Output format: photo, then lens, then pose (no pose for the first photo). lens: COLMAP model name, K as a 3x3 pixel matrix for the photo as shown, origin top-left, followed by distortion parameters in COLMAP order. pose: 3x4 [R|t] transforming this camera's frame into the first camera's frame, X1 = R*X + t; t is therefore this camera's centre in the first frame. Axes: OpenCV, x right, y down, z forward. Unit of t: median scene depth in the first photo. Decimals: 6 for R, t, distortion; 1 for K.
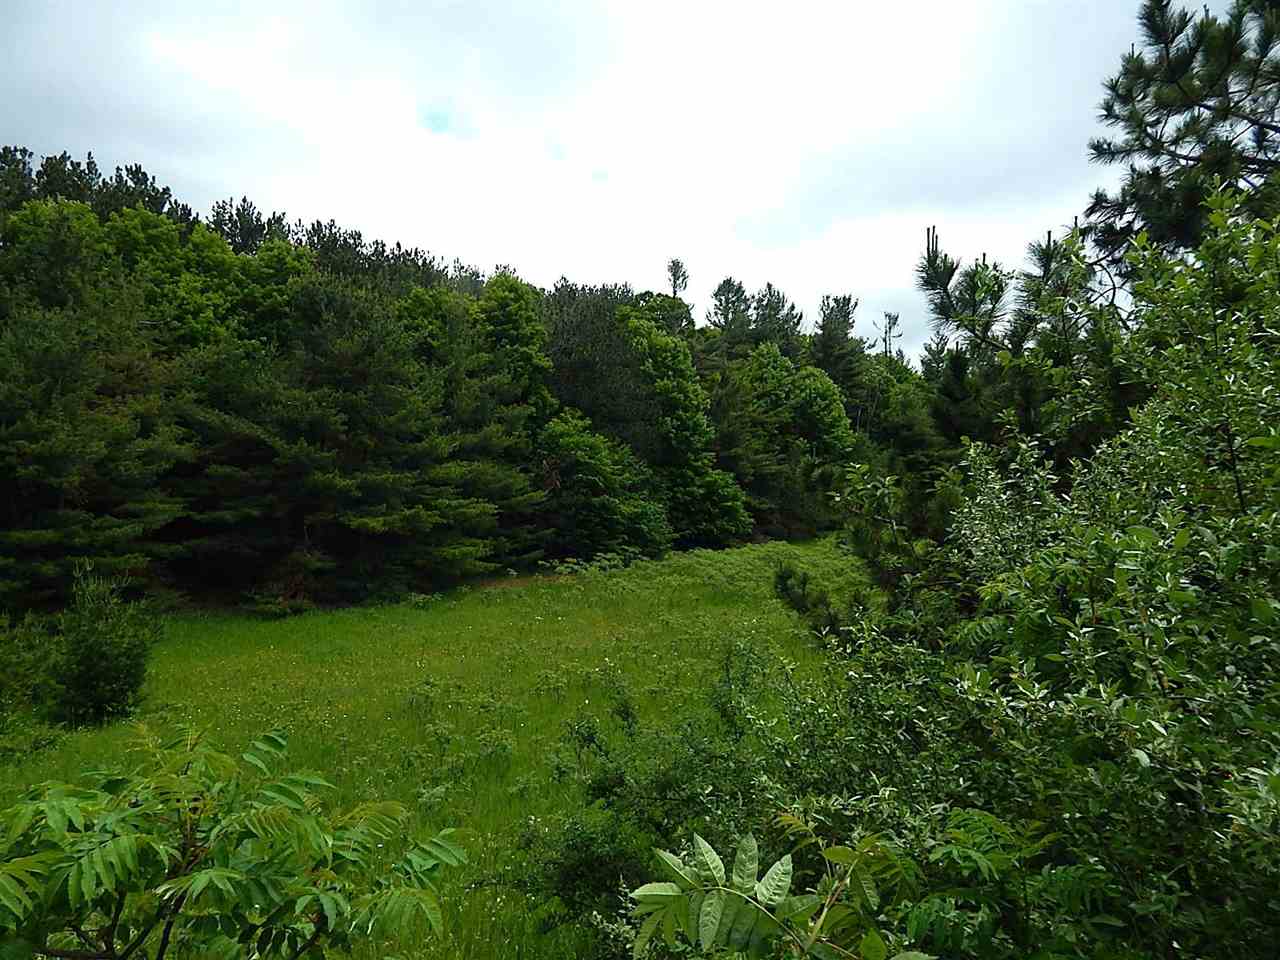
lens RADIAL K [[848.9, 0, 640.0], [0, 848.9, 480.0], [0, 0, 1]] dist [0.000469, -0.000902]
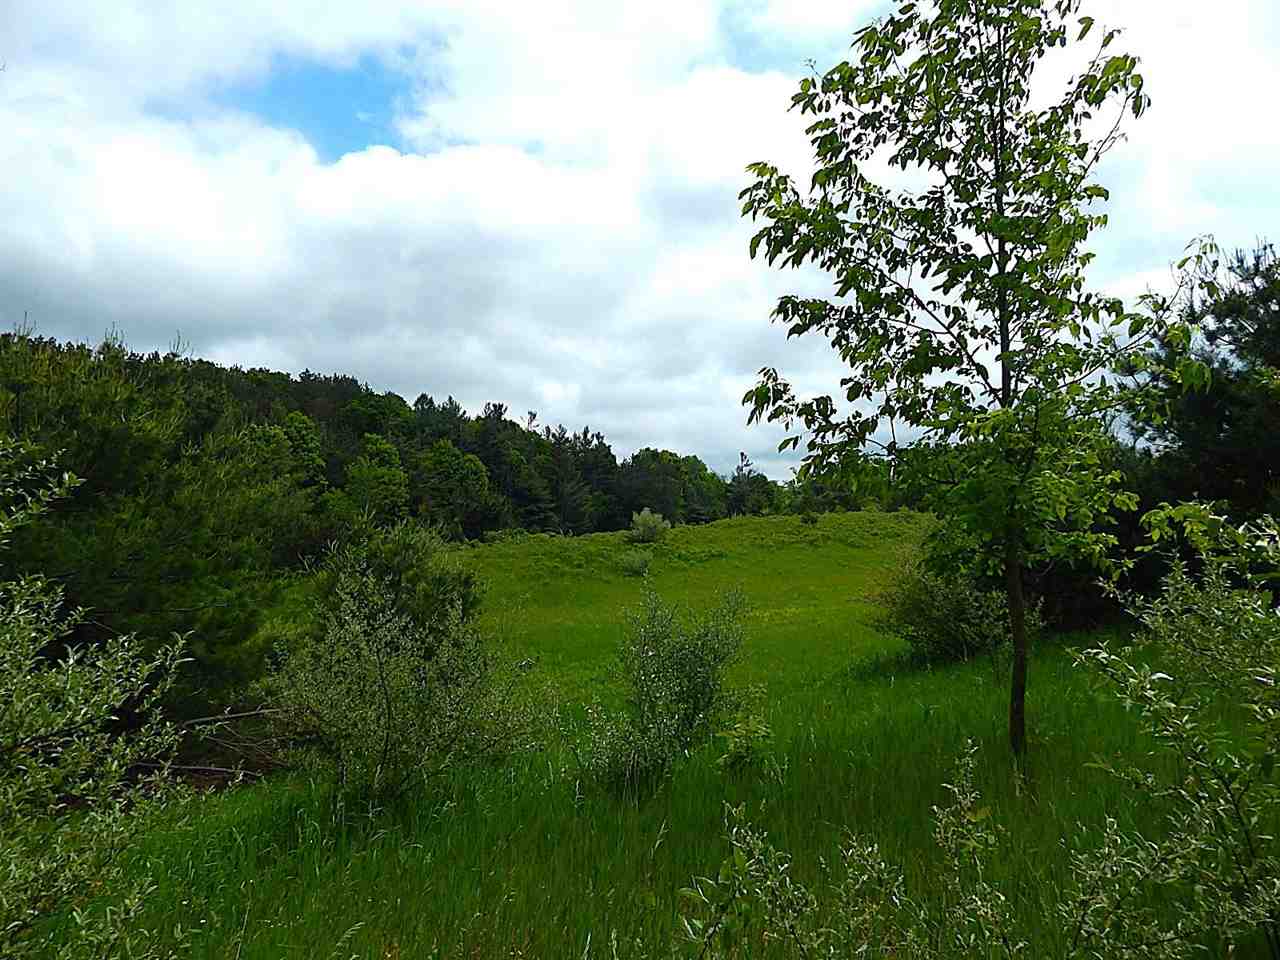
lens RADIAL K [[848.9, 0, 640.0], [0, 848.9, 480.0], [0, 0, 1]] dist [0.000469, -0.000902]
pose [[0.940911, 0.044859, 0.335670, -0.051103], [-0.036096, 0.998826, -0.032303, -0.038321], [-0.336725, 0.018278, 0.941426, -0.746790]]
